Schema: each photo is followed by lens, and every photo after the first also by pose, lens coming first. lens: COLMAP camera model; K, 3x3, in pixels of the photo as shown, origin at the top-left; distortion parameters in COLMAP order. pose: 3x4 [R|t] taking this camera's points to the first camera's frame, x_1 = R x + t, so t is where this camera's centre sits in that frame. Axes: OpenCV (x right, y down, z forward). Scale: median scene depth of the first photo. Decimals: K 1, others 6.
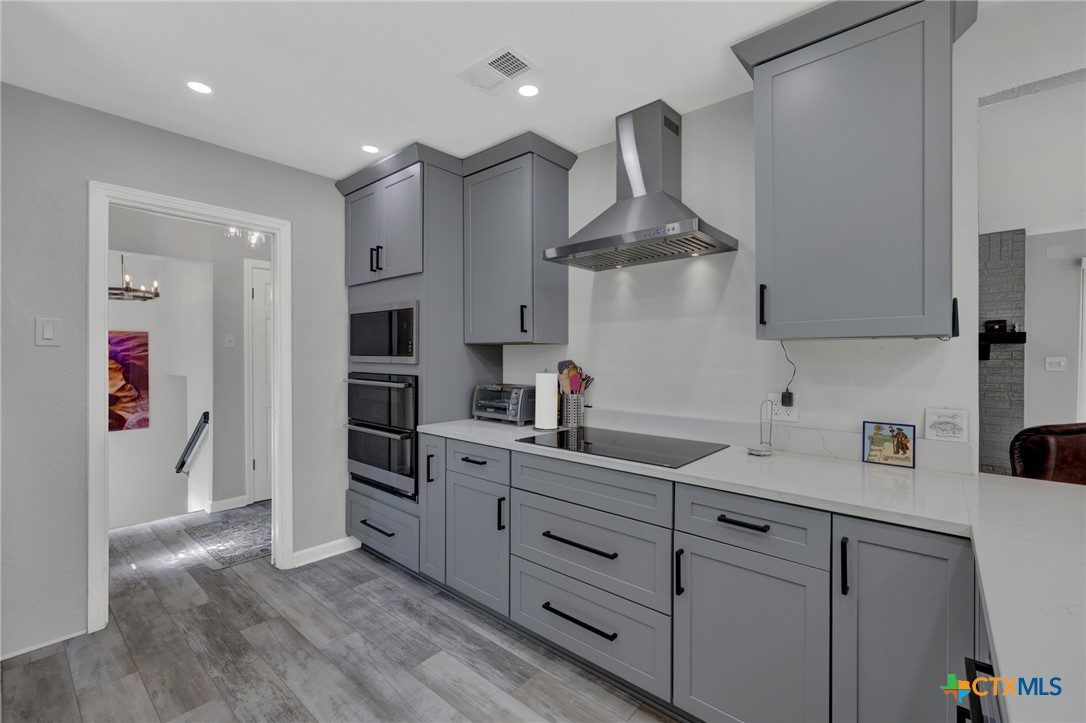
lens RADIAL K [[465.3, 0, 543.6], [0, 465.3, 353.9], [0, 0, 1]] dist [-0.001347, -0.000085]
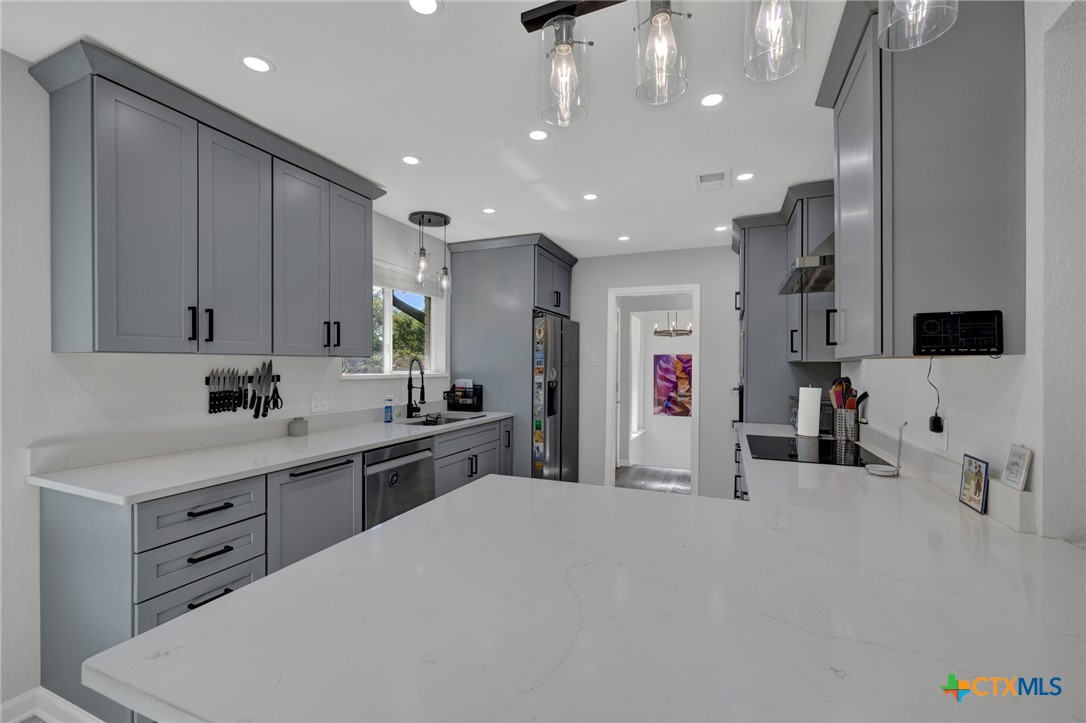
lens RADIAL K [[470.7, 0, 543.0], [0, 470.7, 361.5], [0, 0, 1]] dist [-0.000263, -0.000006]
pose [[0.327188, -0.010876, -0.944897, 0.879368], [-0.002864, 0.999918, -0.012501, -0.006586], [0.944955, 0.006796, 0.327130, -0.002641]]
